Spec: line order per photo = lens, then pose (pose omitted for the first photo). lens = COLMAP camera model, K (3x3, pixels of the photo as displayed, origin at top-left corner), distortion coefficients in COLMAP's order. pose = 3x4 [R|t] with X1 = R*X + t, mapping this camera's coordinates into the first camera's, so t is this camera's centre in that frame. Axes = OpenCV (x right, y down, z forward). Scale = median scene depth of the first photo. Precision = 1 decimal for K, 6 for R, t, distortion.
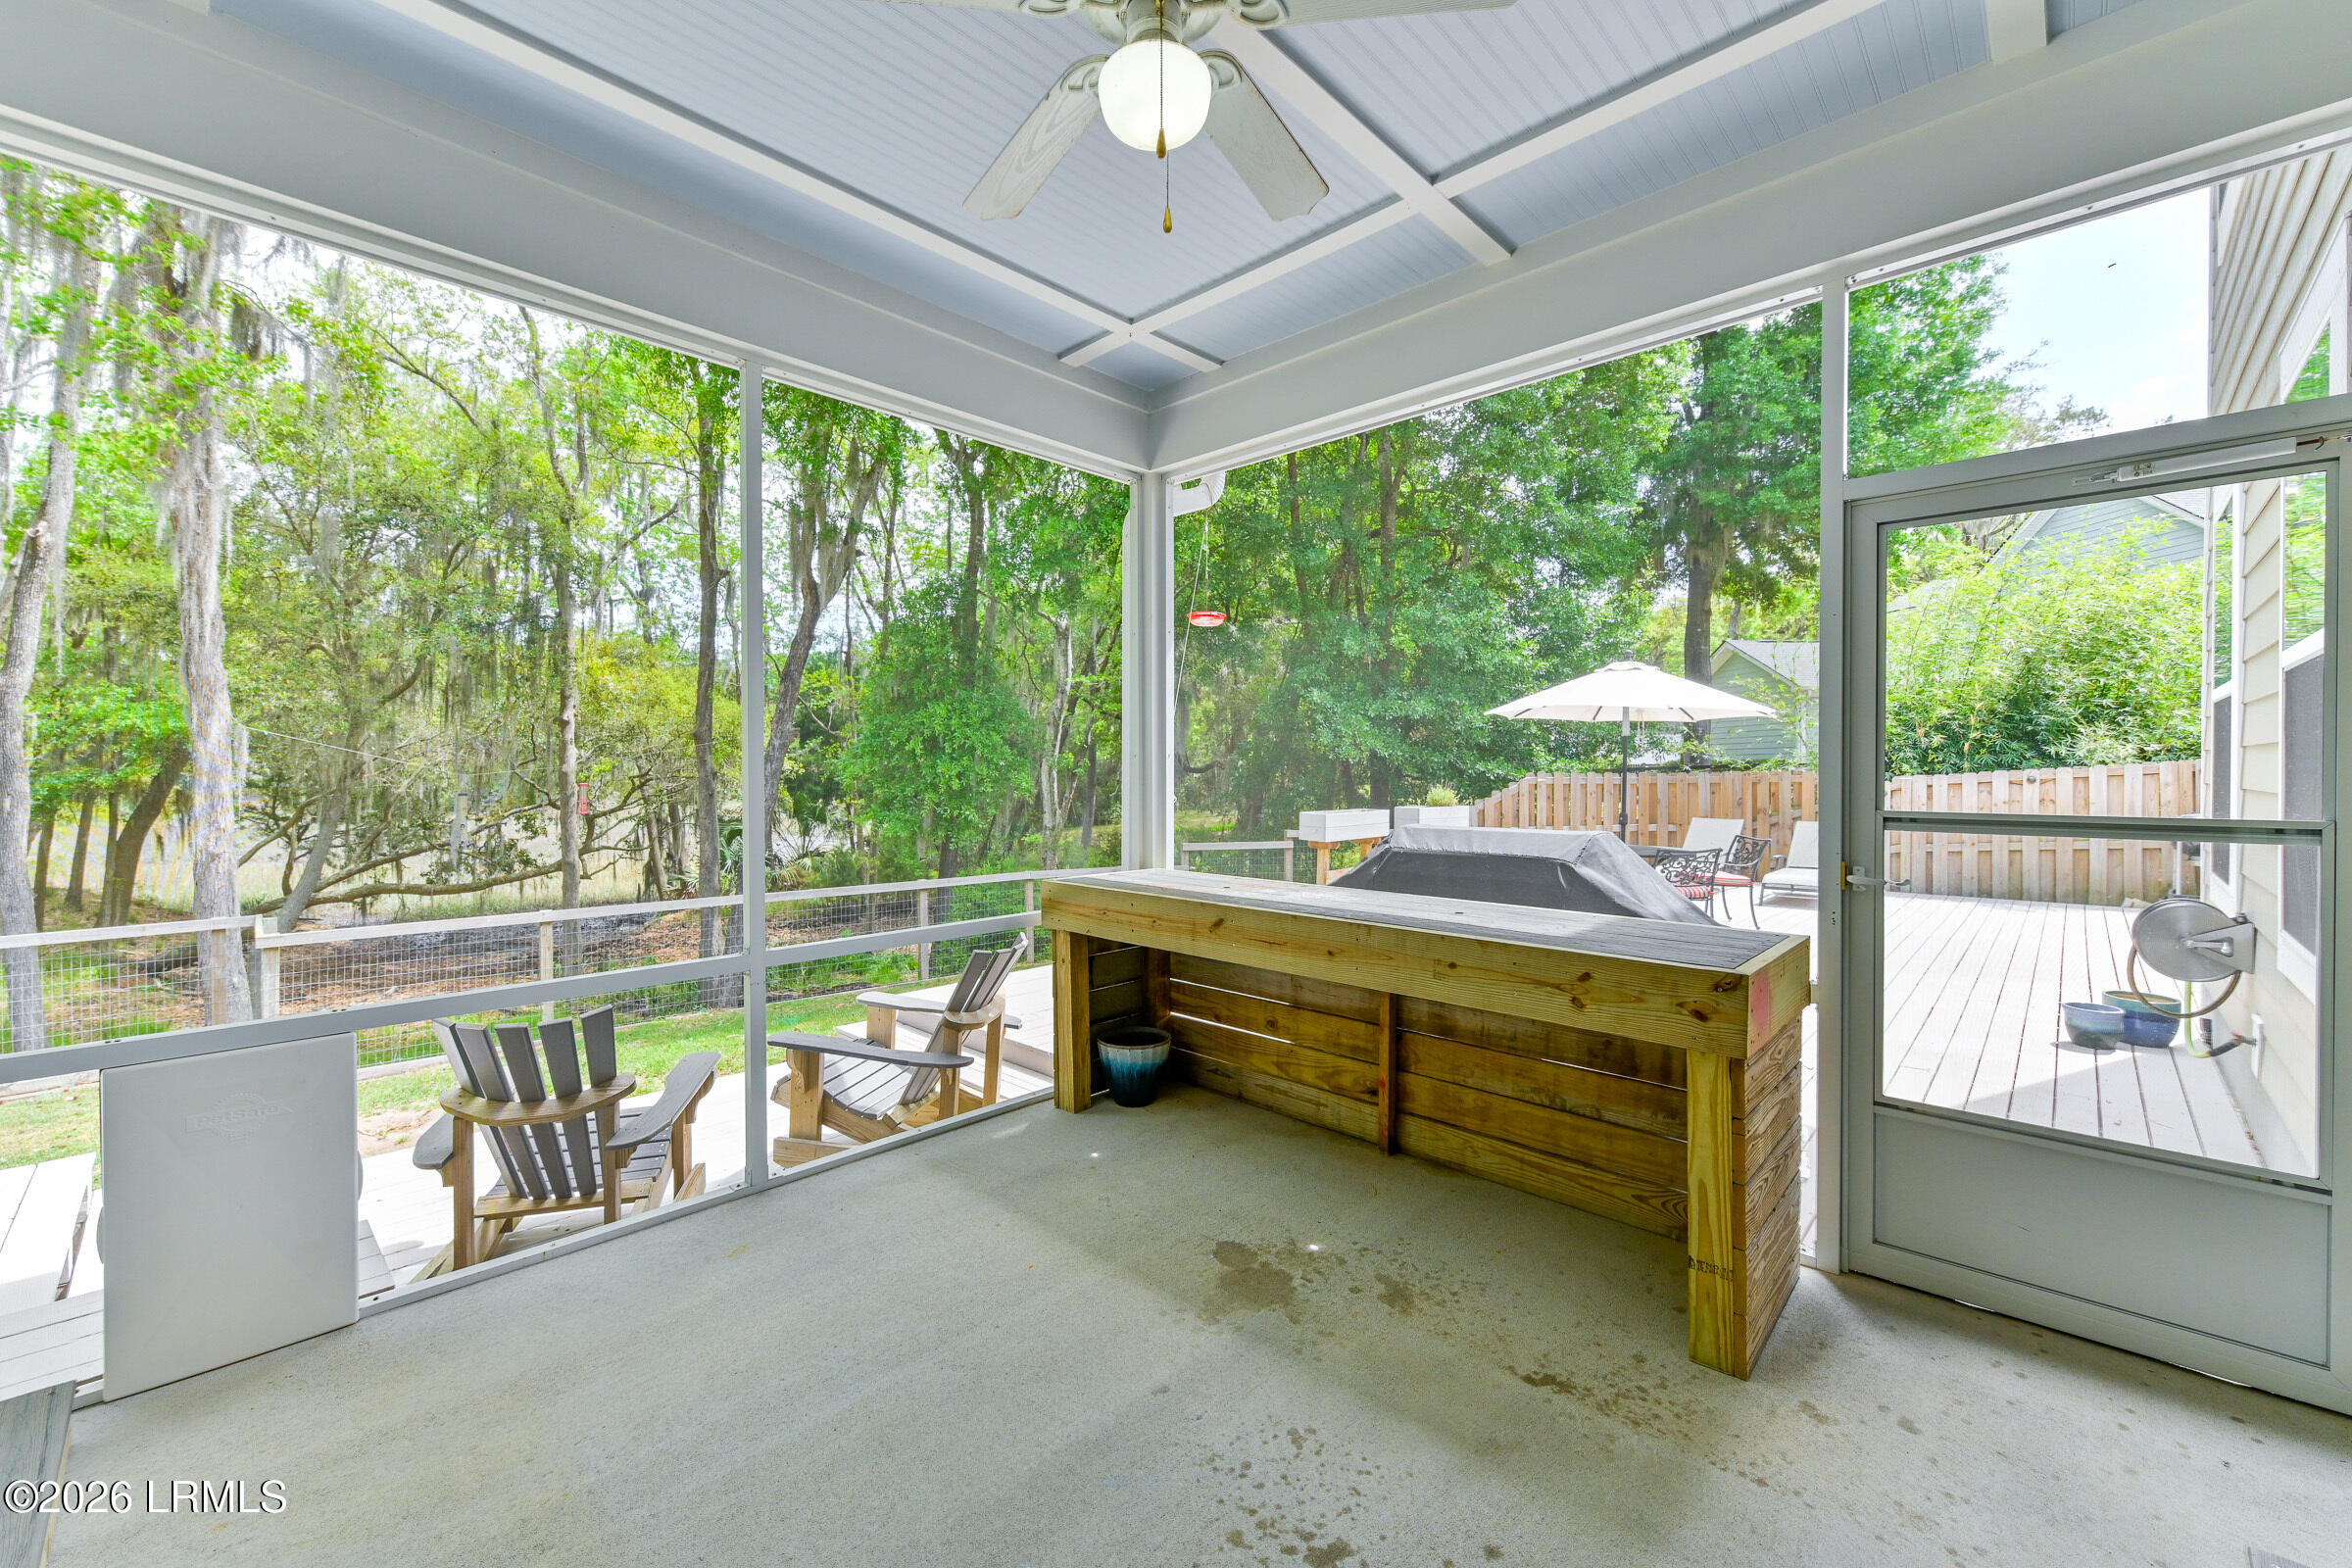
lens RADIAL K [[950.2, 0, 1175.2], [0, 950.2, 771.2], [0, 0, 1]] dist [0.002411, -0.001088]
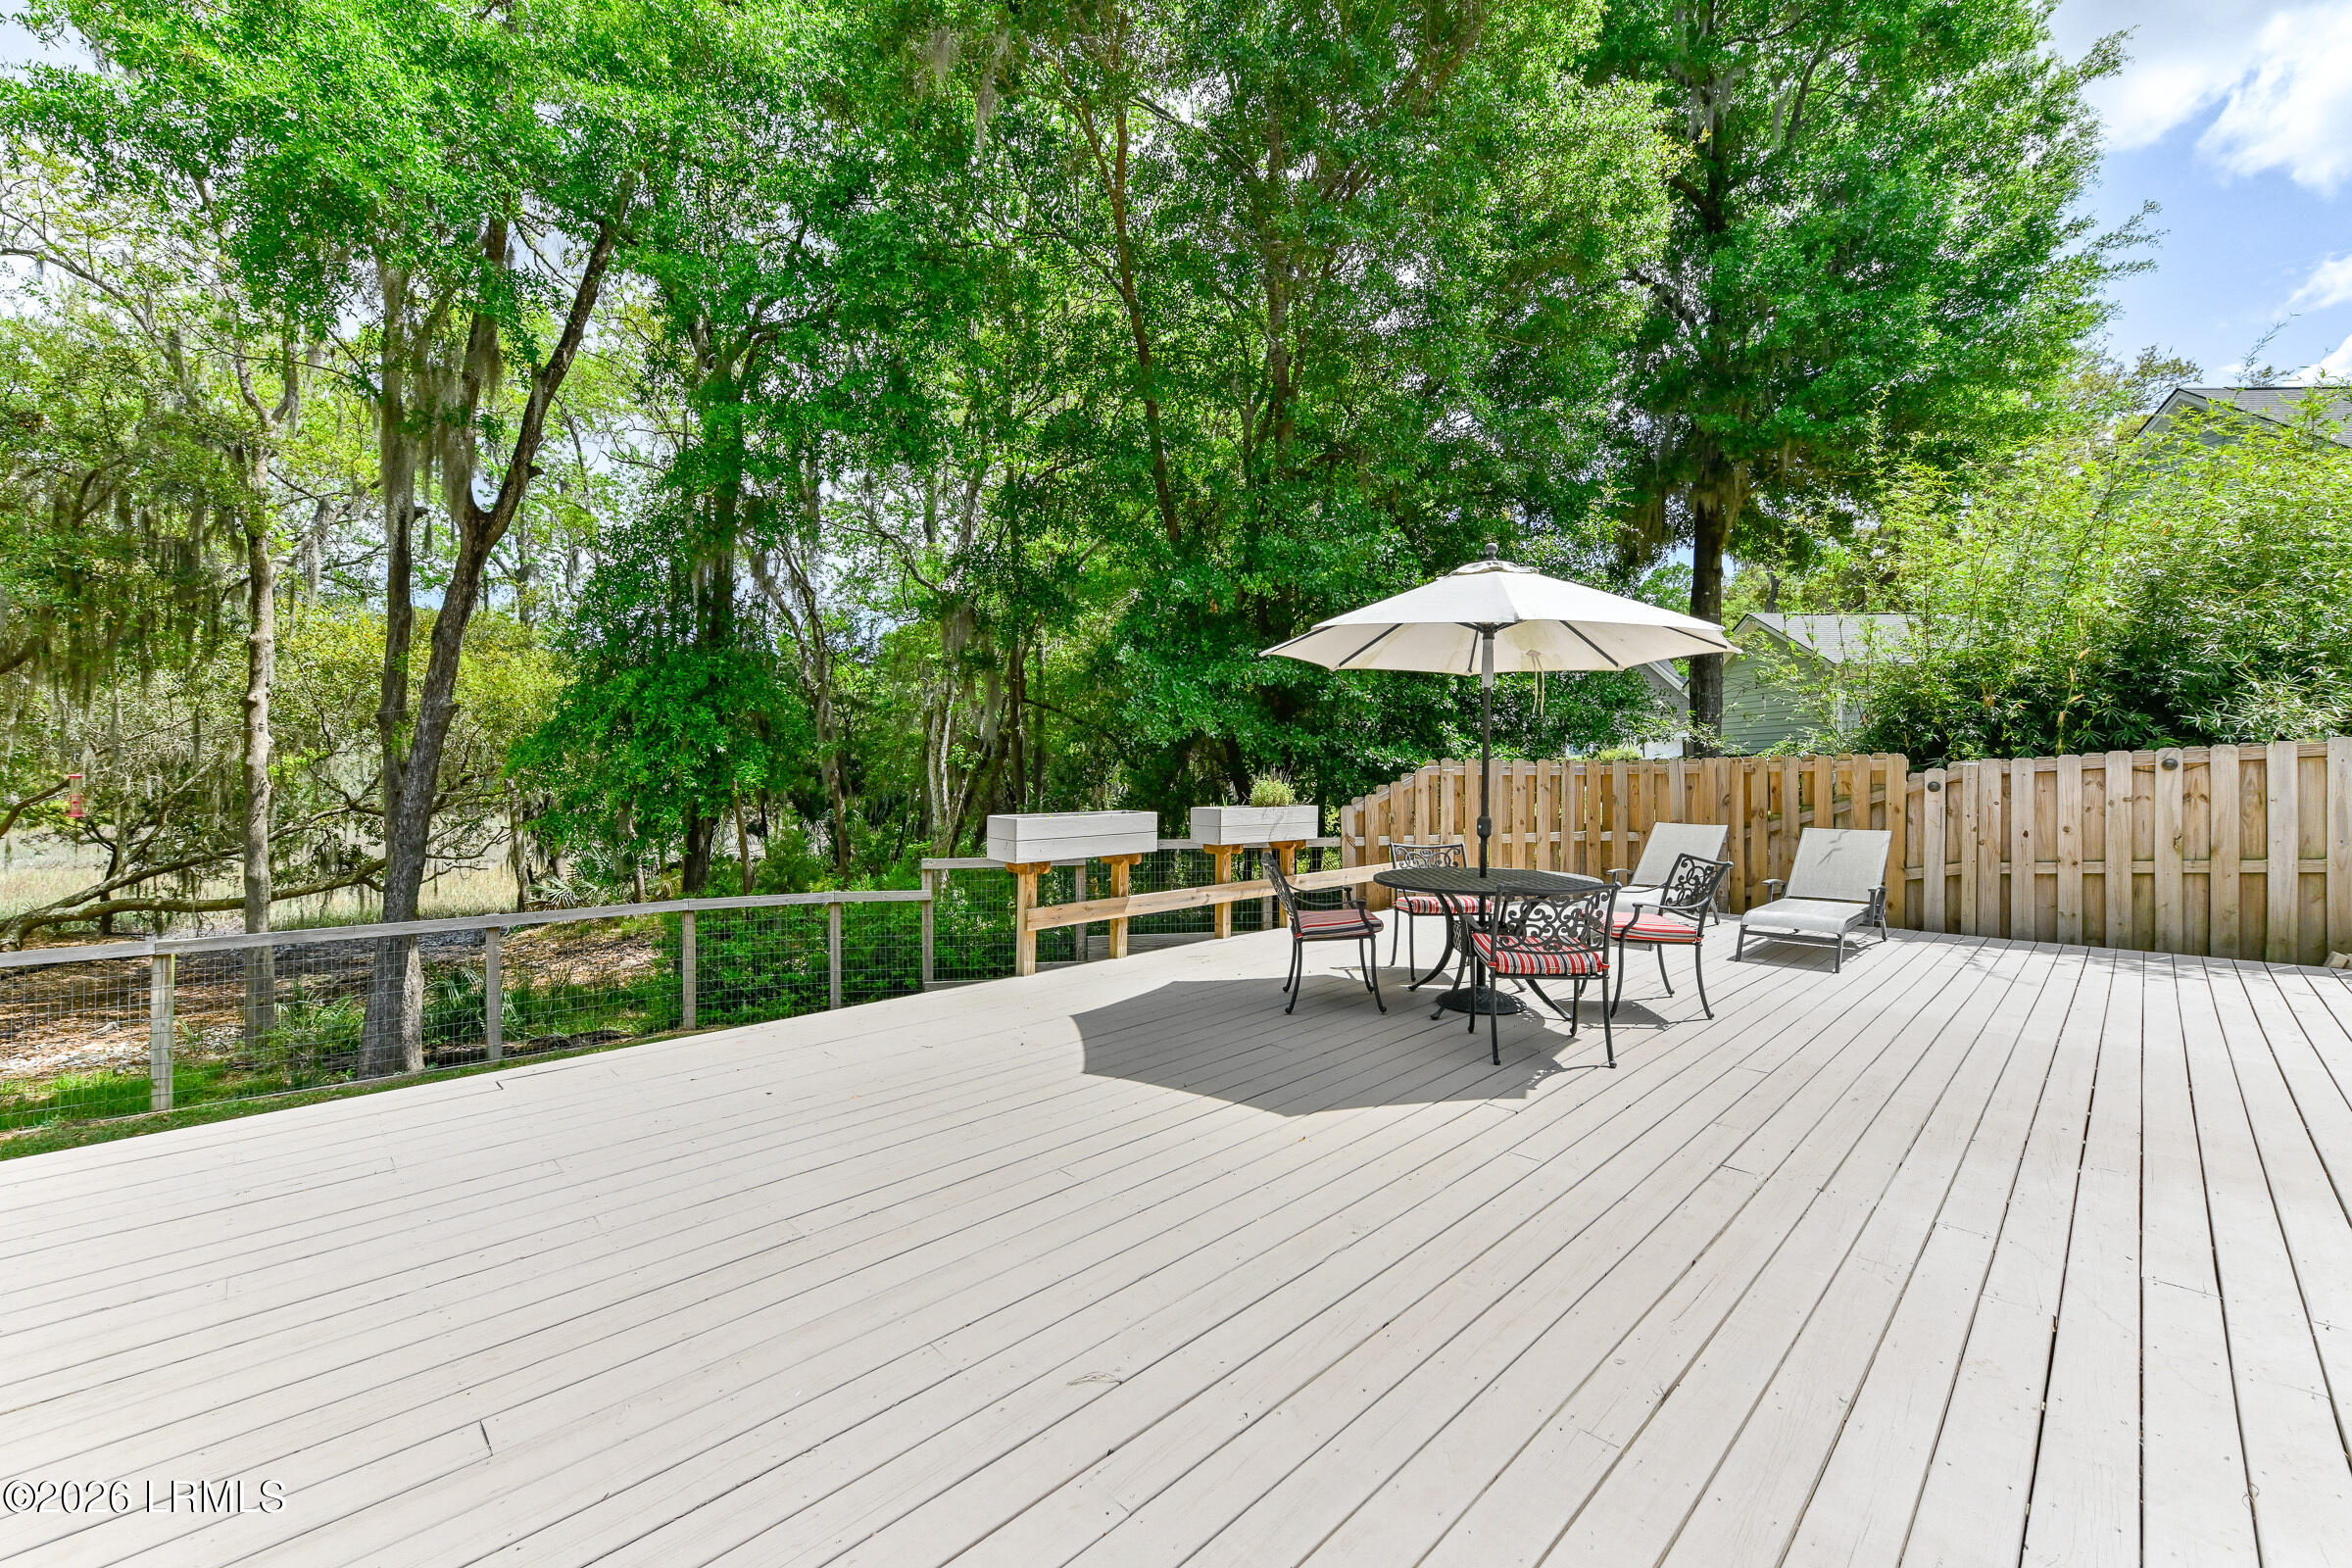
lens RADIAL K [[950.2, 0, 1178.8], [0, 950.2, 772.5], [0, 0, 1]] dist [0.002411, -0.001088]
pose [[0.999394, -0.002227, -0.034736, 0.216477], [0.002183, 0.999997, -0.001311, 0.011947], [0.034739, 0.001234, 0.999396, 0.286013]]
